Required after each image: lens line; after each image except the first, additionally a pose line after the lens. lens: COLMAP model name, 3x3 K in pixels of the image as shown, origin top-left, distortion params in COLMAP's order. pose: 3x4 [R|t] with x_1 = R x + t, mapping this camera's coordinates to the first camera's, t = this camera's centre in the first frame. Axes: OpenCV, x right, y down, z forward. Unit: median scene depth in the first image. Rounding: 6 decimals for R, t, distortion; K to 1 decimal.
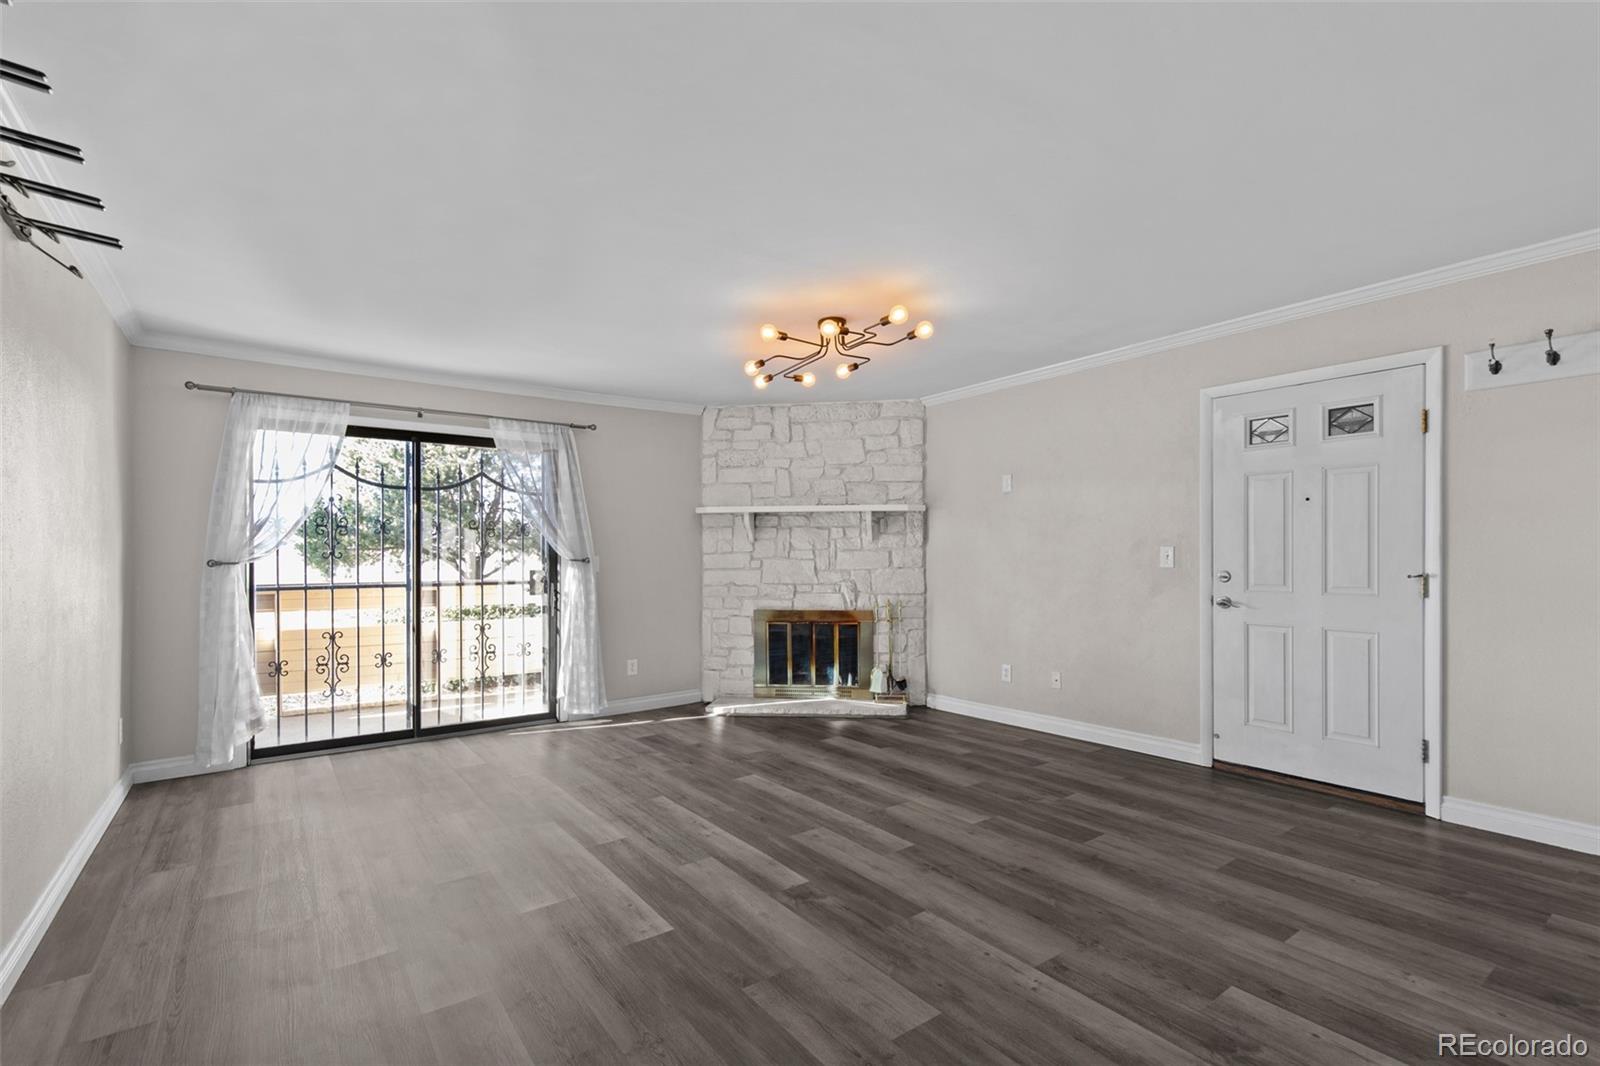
lens RADIAL K [[736.6, 0, 819.7], [0, 736.6, 563.9], [0, 0, 1]] dist [0.003099, 0.000147]
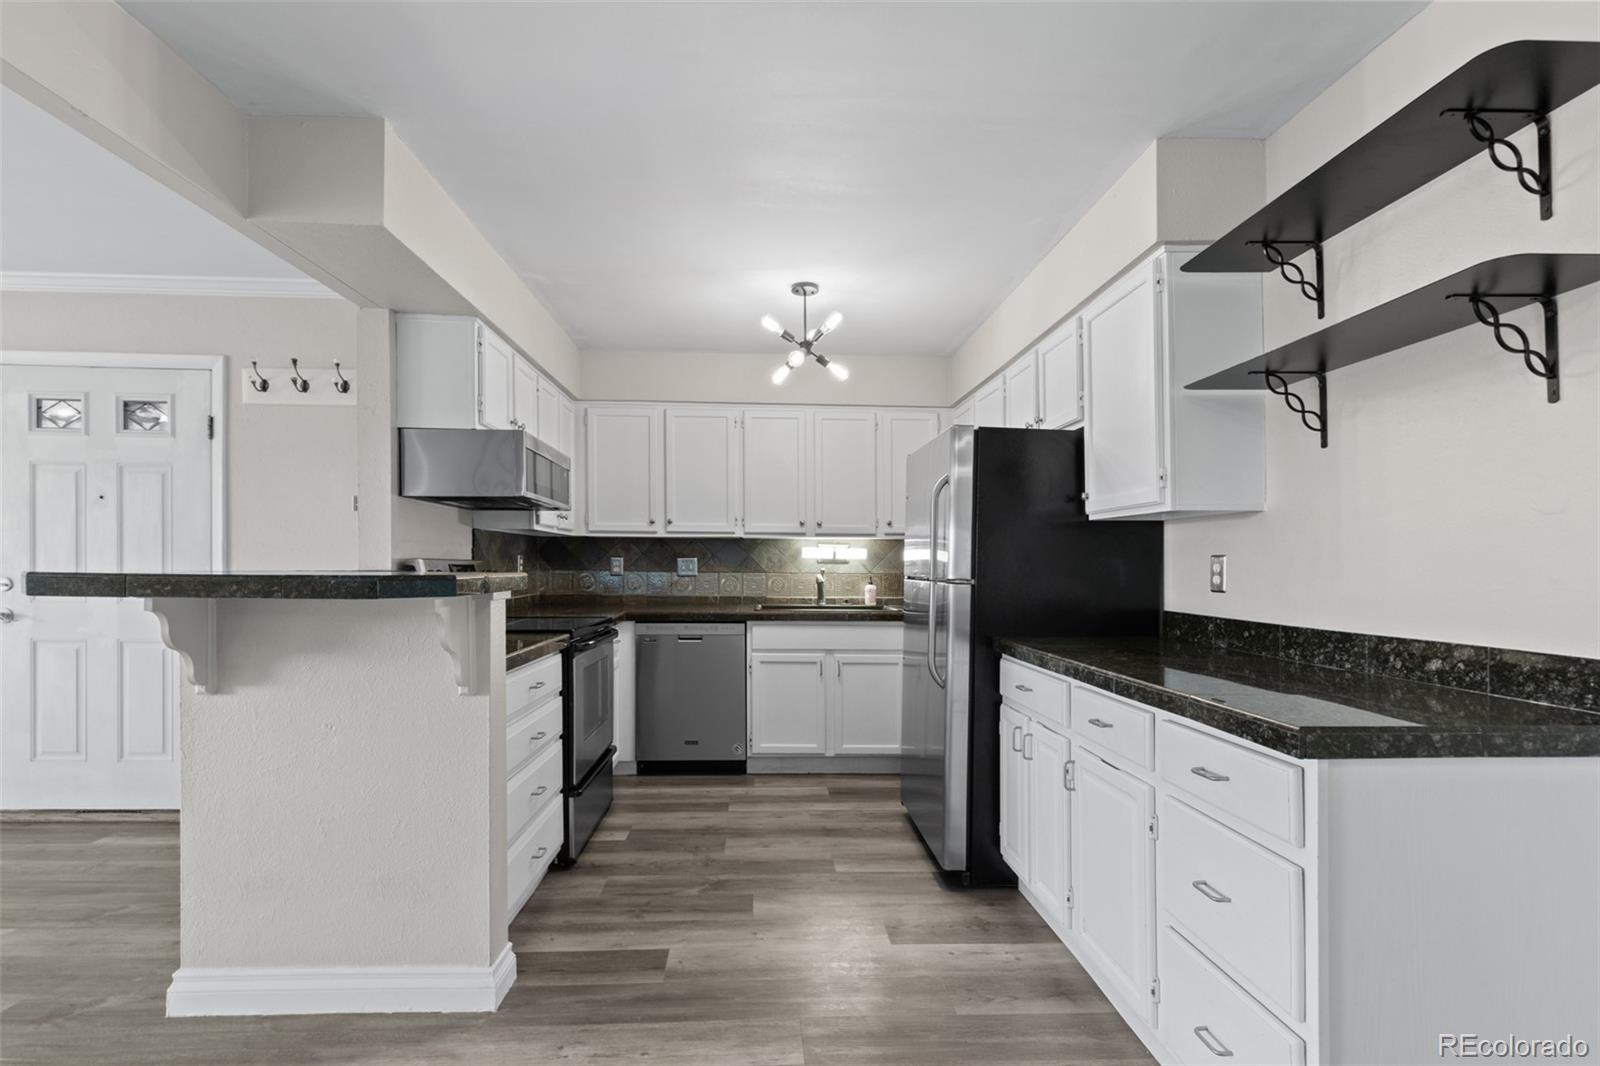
lens RADIAL K [[736.6, 0, 795.1], [0, 736.6, 567.9], [0, 0, 1]] dist [0.003099, 0.000147]
pose [[0.567000, 0.002655, 0.823713, 0.310781], [0.001234, 0.999991, -0.004073, 0.001605], [-0.823717, 0.003325, 0.566992, -0.154134]]
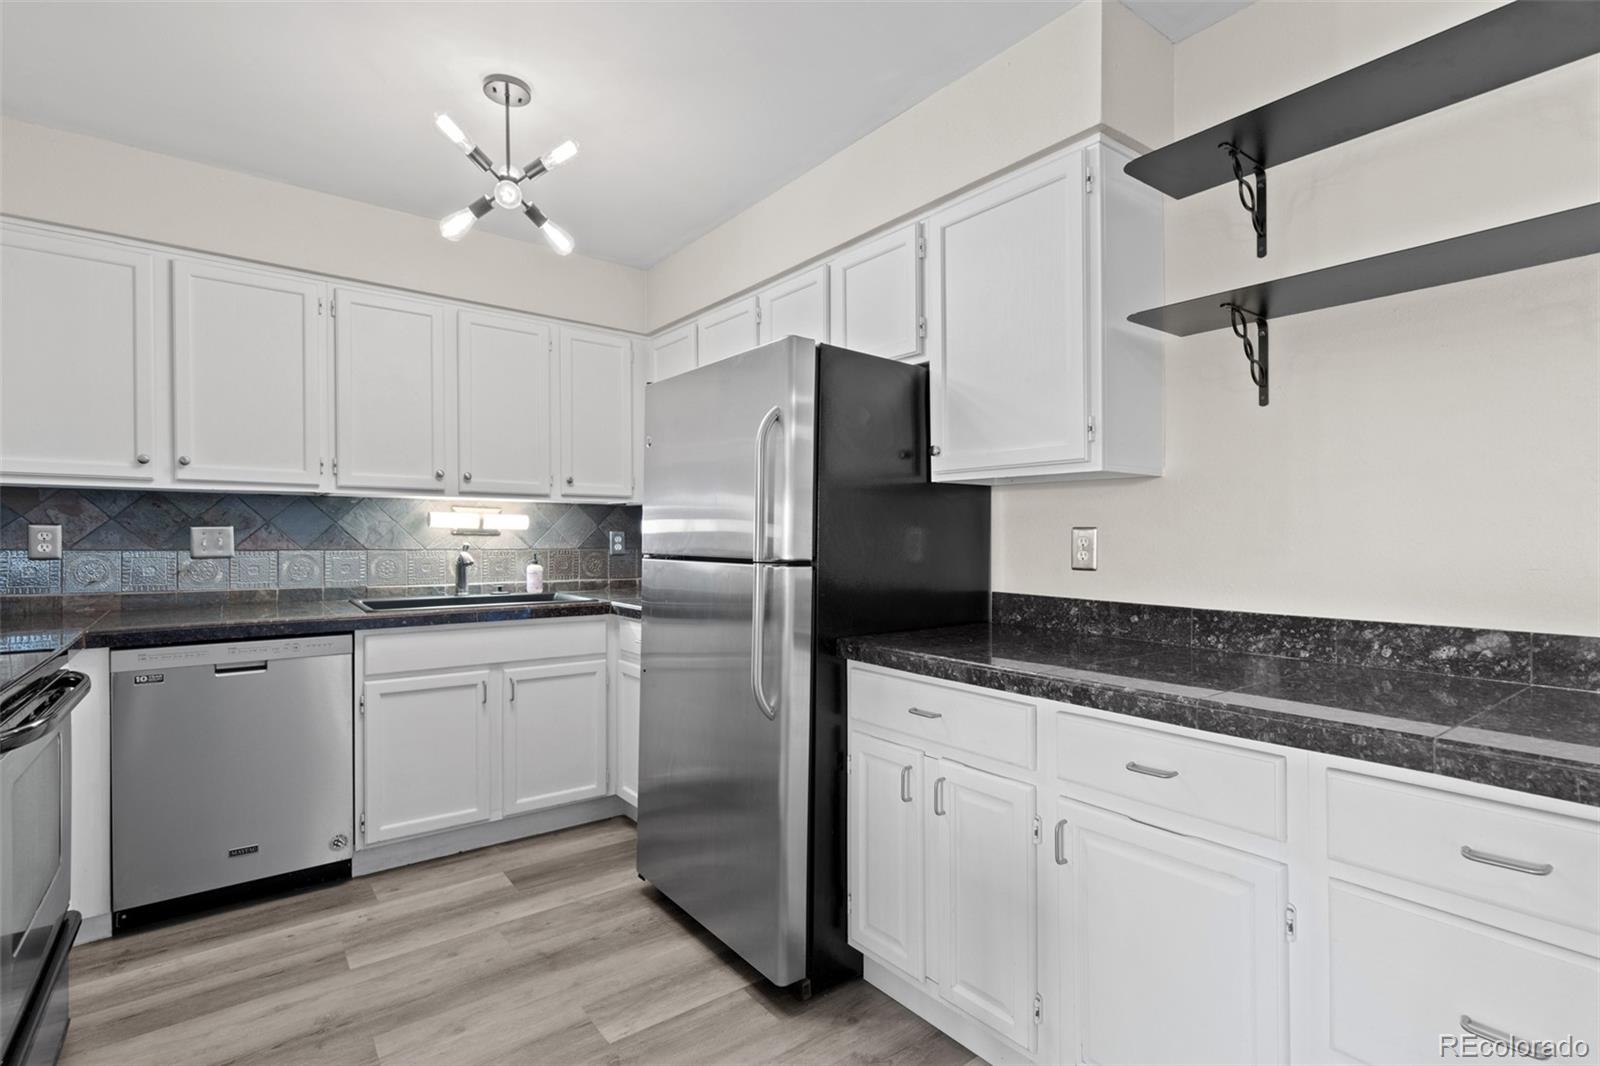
lens RADIAL K [[736.6, 0, 793.8], [0, 736.6, 538.2], [0, 0, 1]] dist [0.003099, 0.000147]
pose [[-0.005728, -0.000855, 0.999983, 0.458670], [0.007064, 0.999975, 0.000896, -0.003997], [-0.999959, 0.007069, -0.005722, 0.069202]]
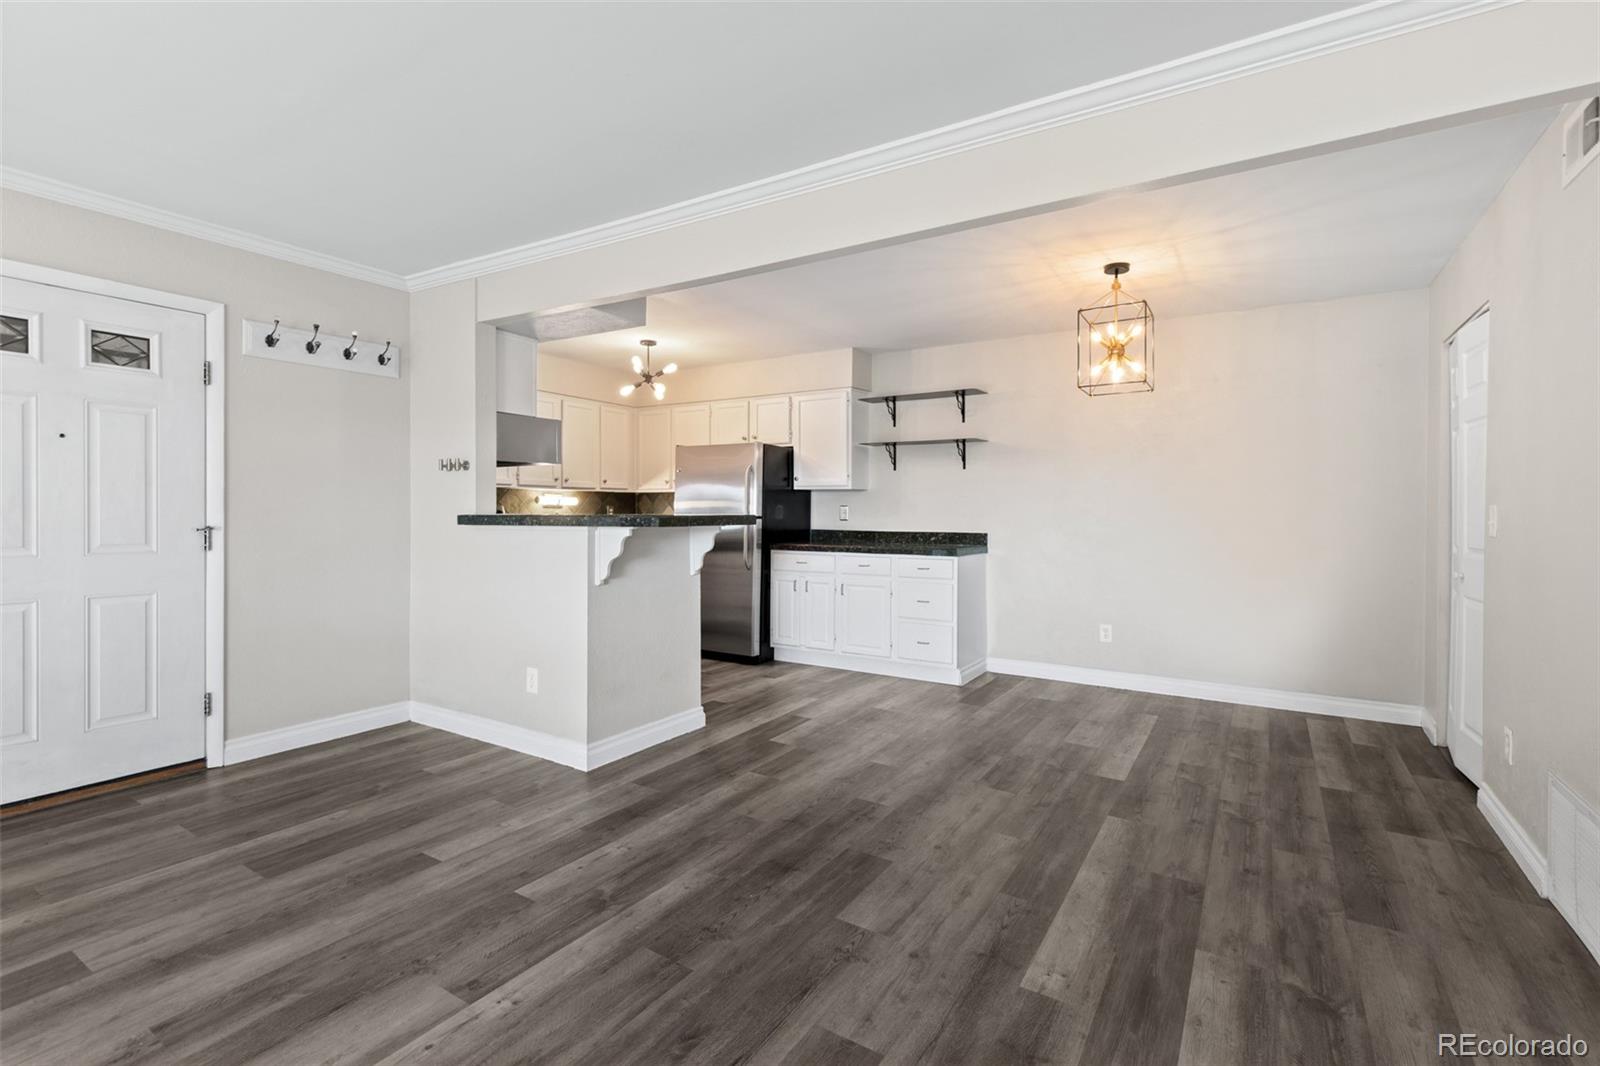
lens RADIAL K [[736.6, 0, 796.9], [0, 736.6, 517.0], [0, 0, 1]] dist [0.003099, 0.000147]
pose [[-0.354444, -0.007214, 0.935049, -0.275618], [0.007474, 0.999916, 0.010547, -0.002727], [-0.935047, 0.010727, -0.354360, 0.426143]]
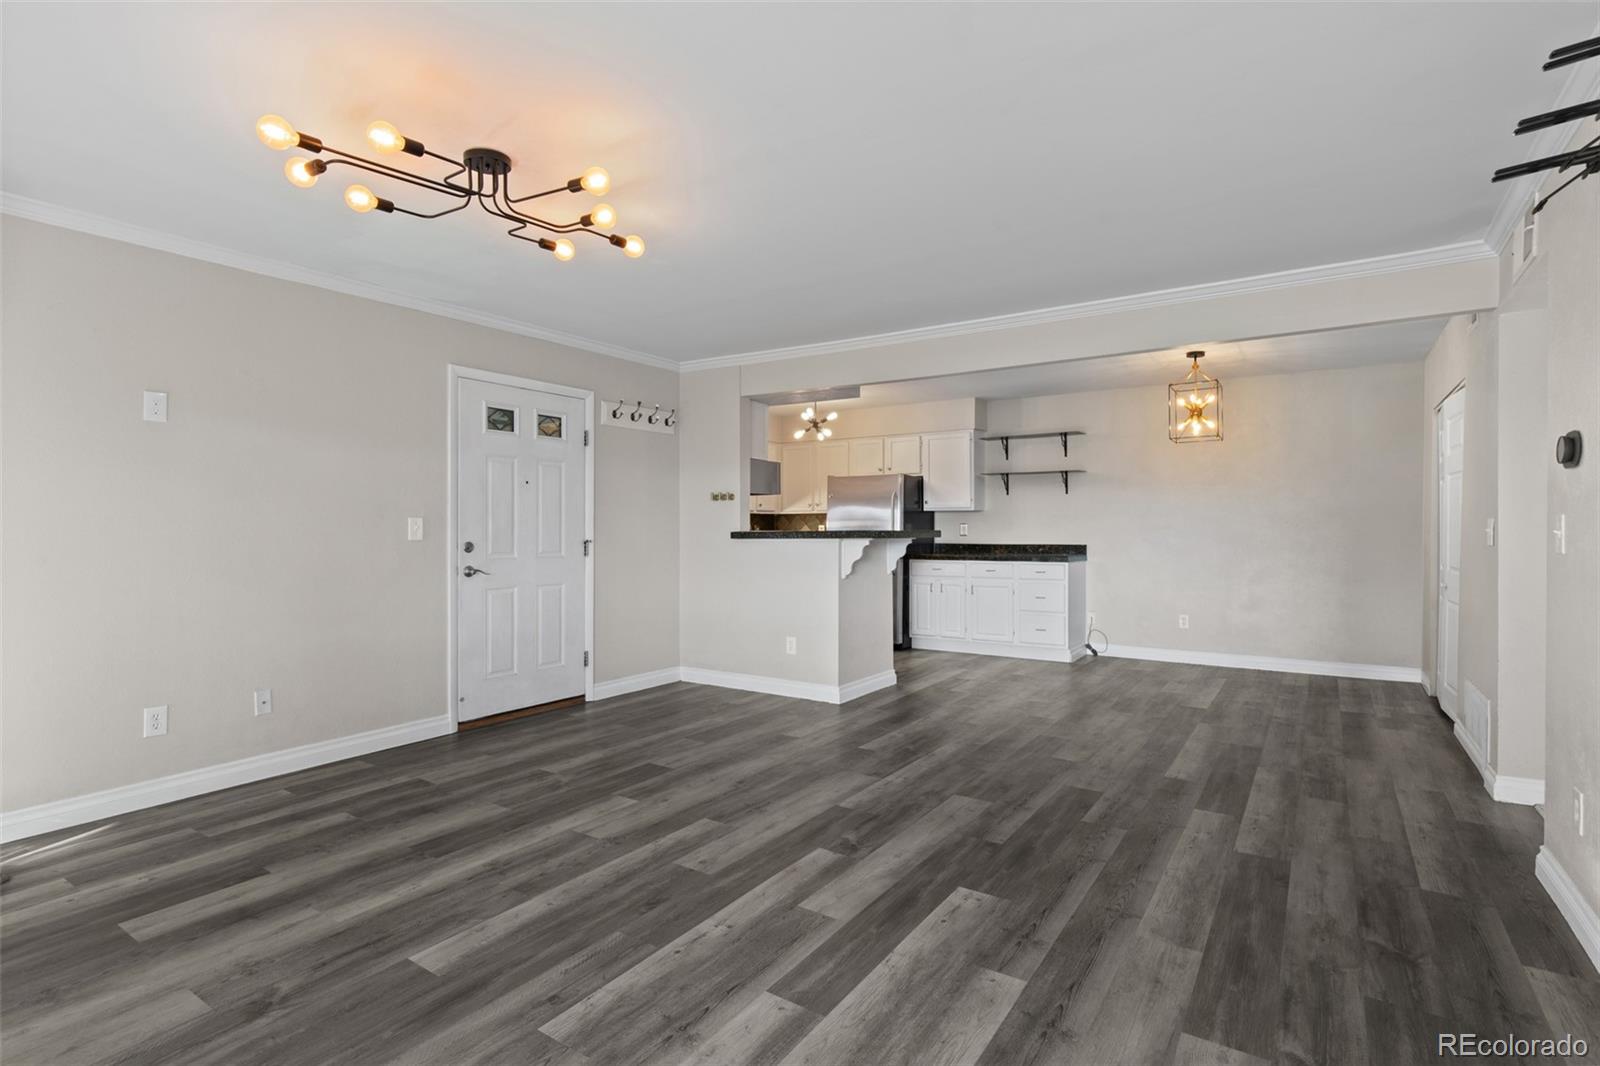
lens RADIAL K [[787.5, 0, 797.3], [0, 787.5, 532.9], [0, 0, 1]] dist [-0.008273, -0.003132]
pose [[-0.328625, 0.000452, 0.944460, -0.578391], [0.014309, 0.999887, 0.004500, -0.001643], [-0.944352, 0.014994, -0.328595, 0.784222]]
